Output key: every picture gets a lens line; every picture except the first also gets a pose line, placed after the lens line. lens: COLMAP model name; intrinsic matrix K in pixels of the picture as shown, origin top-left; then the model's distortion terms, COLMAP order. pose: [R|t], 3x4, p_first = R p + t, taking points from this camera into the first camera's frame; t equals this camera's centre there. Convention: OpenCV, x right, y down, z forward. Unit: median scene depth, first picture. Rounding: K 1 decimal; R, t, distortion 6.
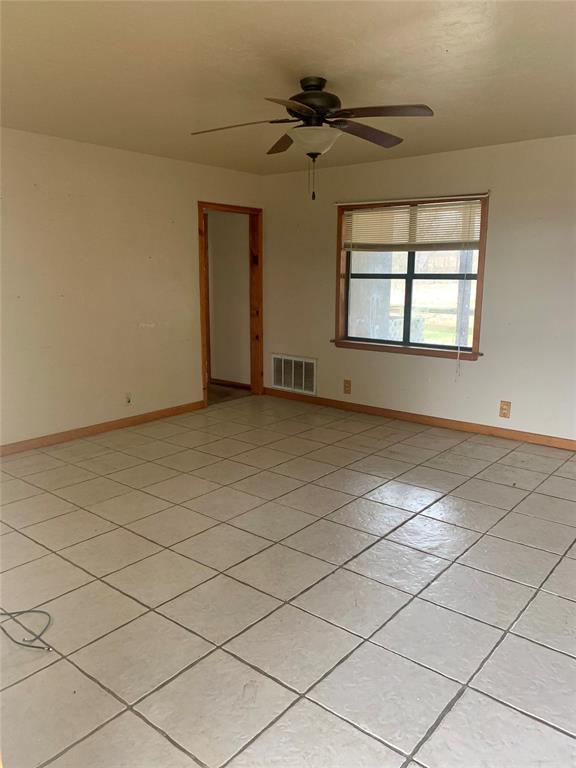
lens RADIAL K [[586.5, 0, 288.0], [0, 586.5, 384.0], [0, 0, 1]] dist [0.038485, -0.025839]
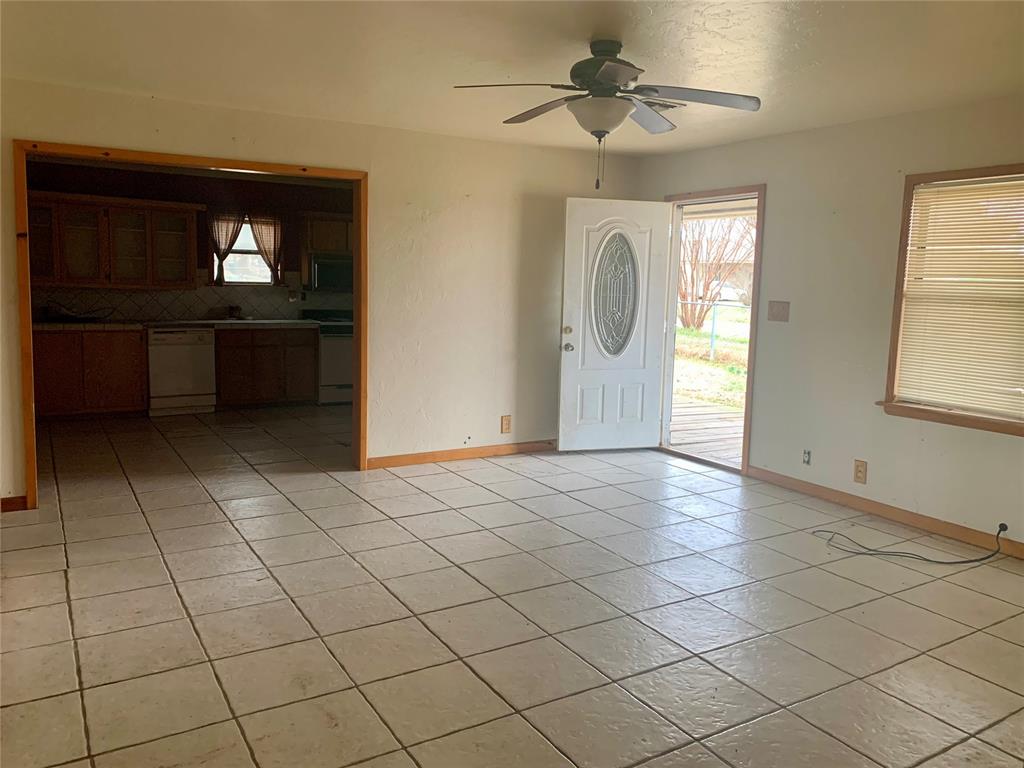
lens RADIAL K [[782.0, 0, 506.4], [0, 782.0, 378.9], [0, 0, 1]] dist [0.038485, -0.025839]
pose [[-0.944515, -0.071581, 0.320573, -0.129918], [0.035246, 0.948244, 0.315582, -0.270968], [-0.326571, 0.309371, -0.893108, 1.374910]]
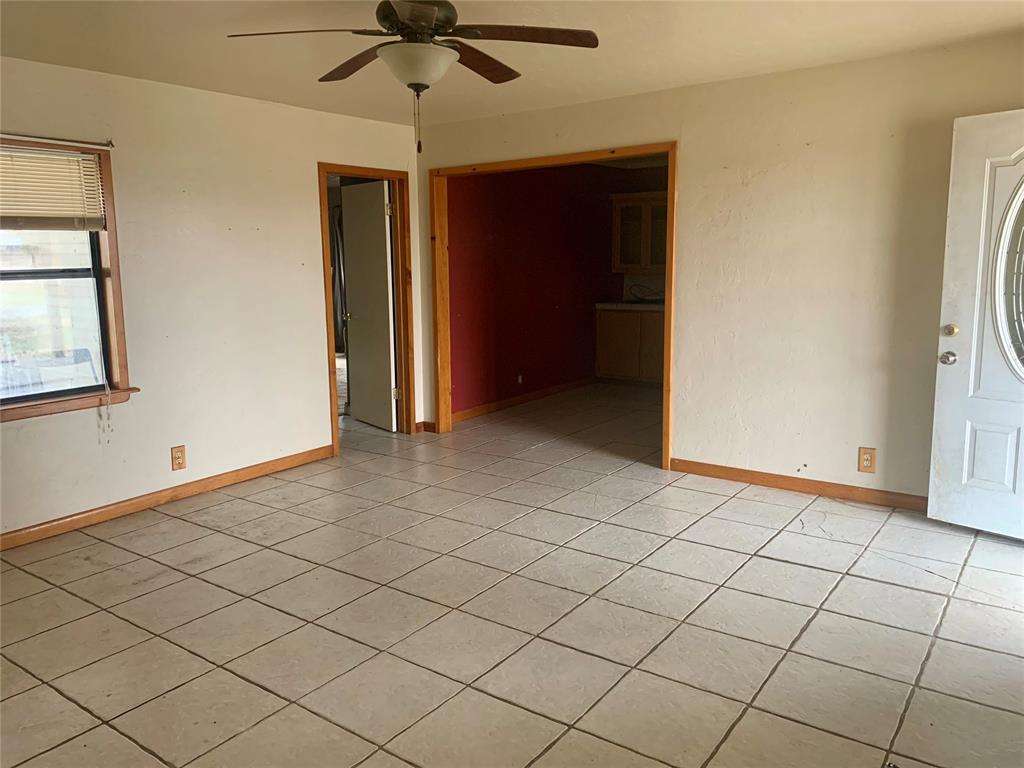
lens RADIAL K [[782.0, 0, 506.4], [0, 782.0, 378.9], [0, 0, 1]] dist [0.038485, -0.025839]
pose [[-0.051702, -0.160473, 0.985685, -0.591444], [0.215654, 0.961924, 0.167916, -0.127374], [-0.975100, 0.221248, -0.015127, 0.645327]]
